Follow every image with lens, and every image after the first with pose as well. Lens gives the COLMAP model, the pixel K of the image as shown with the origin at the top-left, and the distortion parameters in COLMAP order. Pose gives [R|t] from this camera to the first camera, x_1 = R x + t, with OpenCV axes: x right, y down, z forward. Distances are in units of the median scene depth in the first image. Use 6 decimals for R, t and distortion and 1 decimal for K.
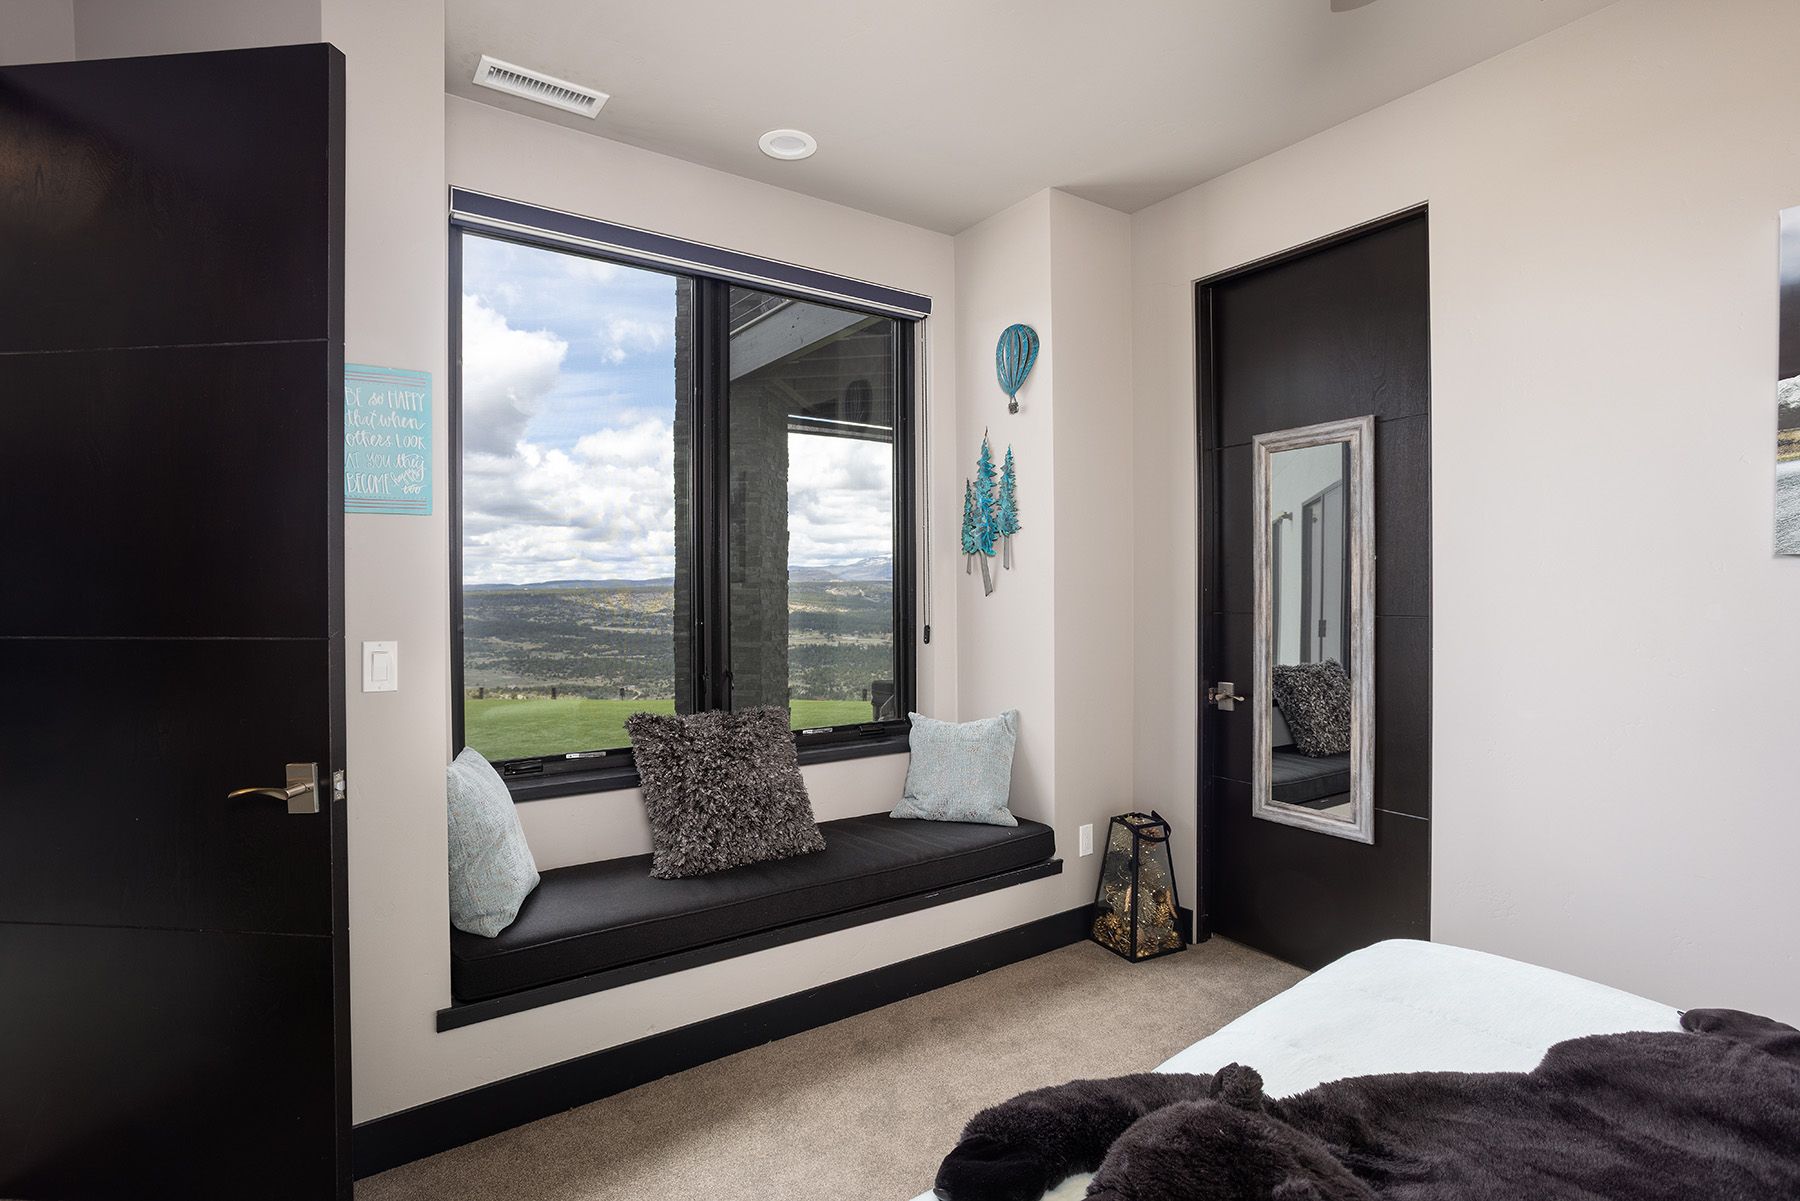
lens RADIAL K [[875.5, 0, 900.0], [0, 875.5, 600.5], [0, 0, 1]] dist [-0.061749, 0.033929]
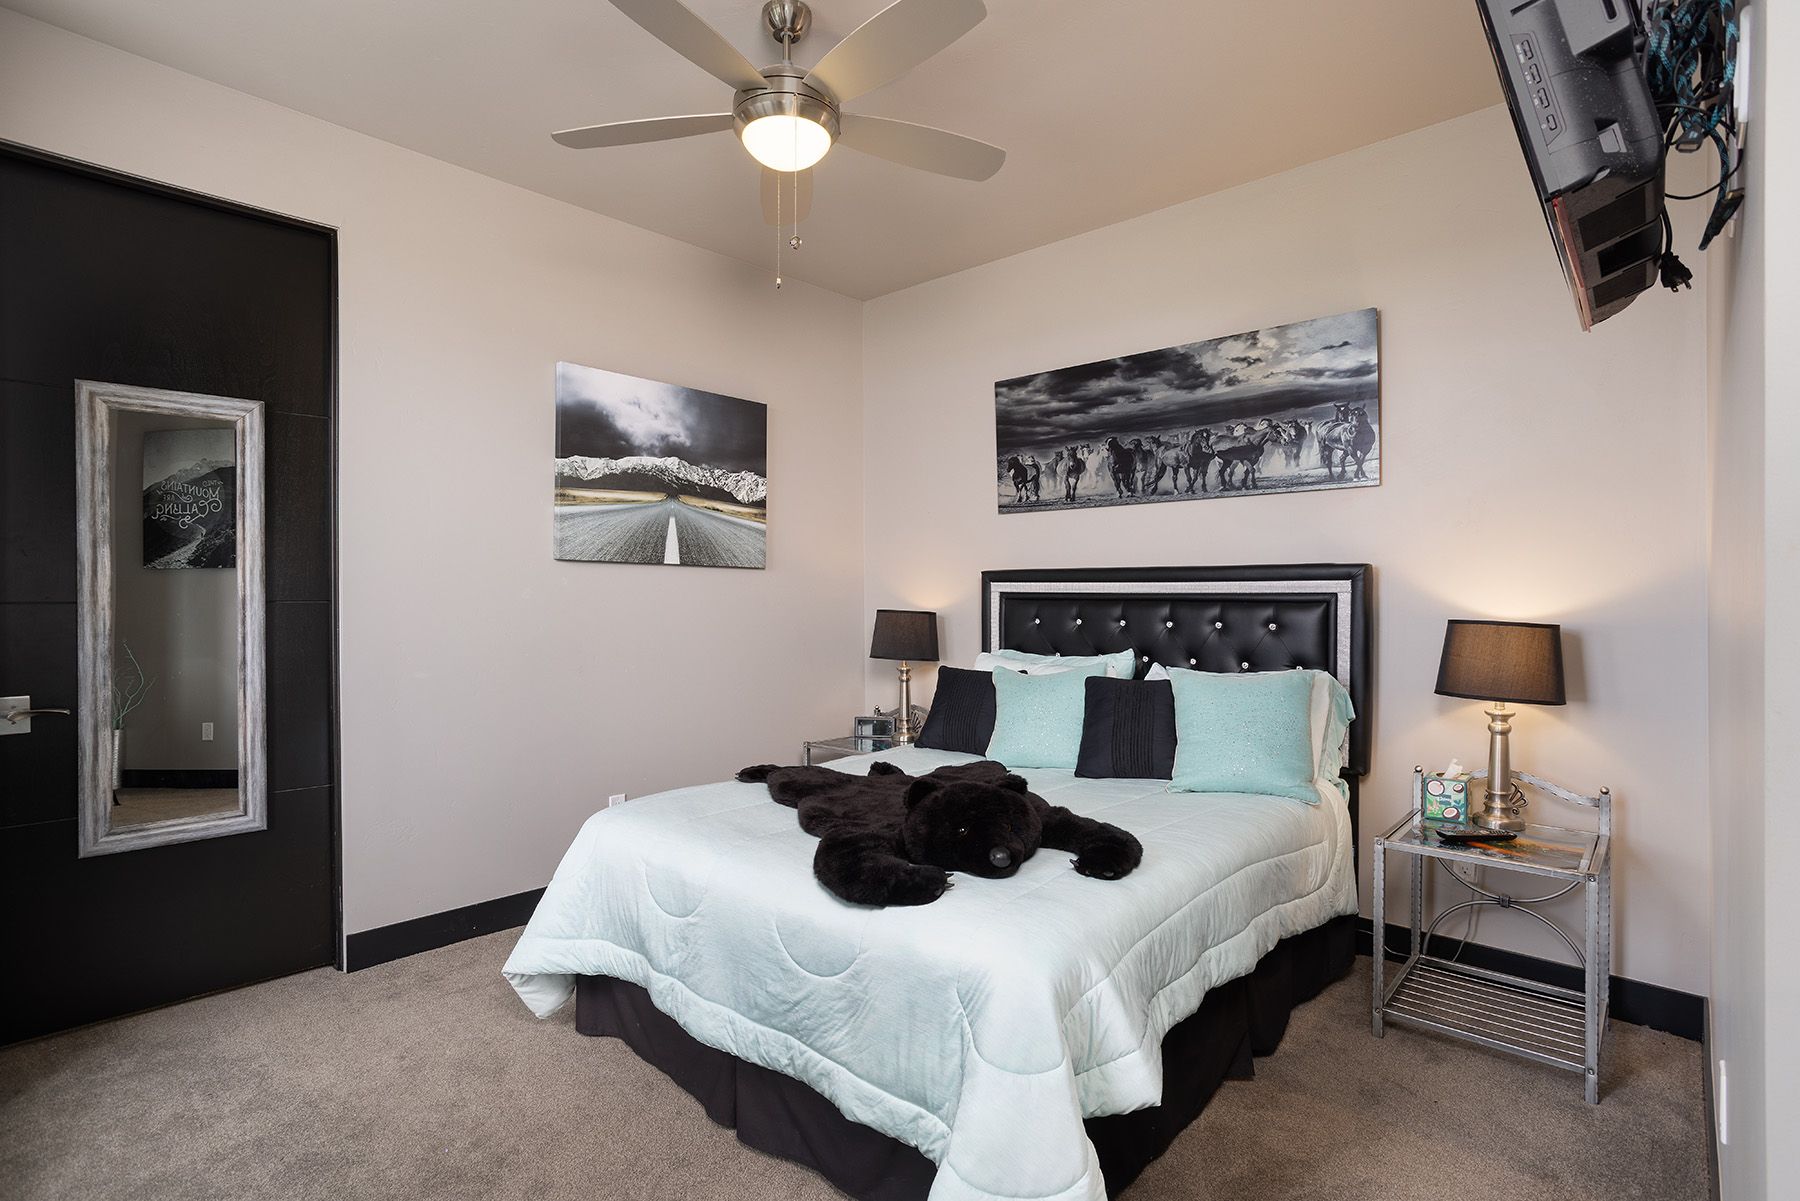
lens RADIAL K [[875.5, 0, 900.0], [0, 875.5, 600.5], [0, 0, 1]] dist [-0.061749, 0.033929]
pose [[-0.215118, -0.003959, 0.976580, -0.632113], [0.009448, 0.999937, 0.006135, 0.019438], [-0.976542, 0.010547, -0.215067, 0.529395]]
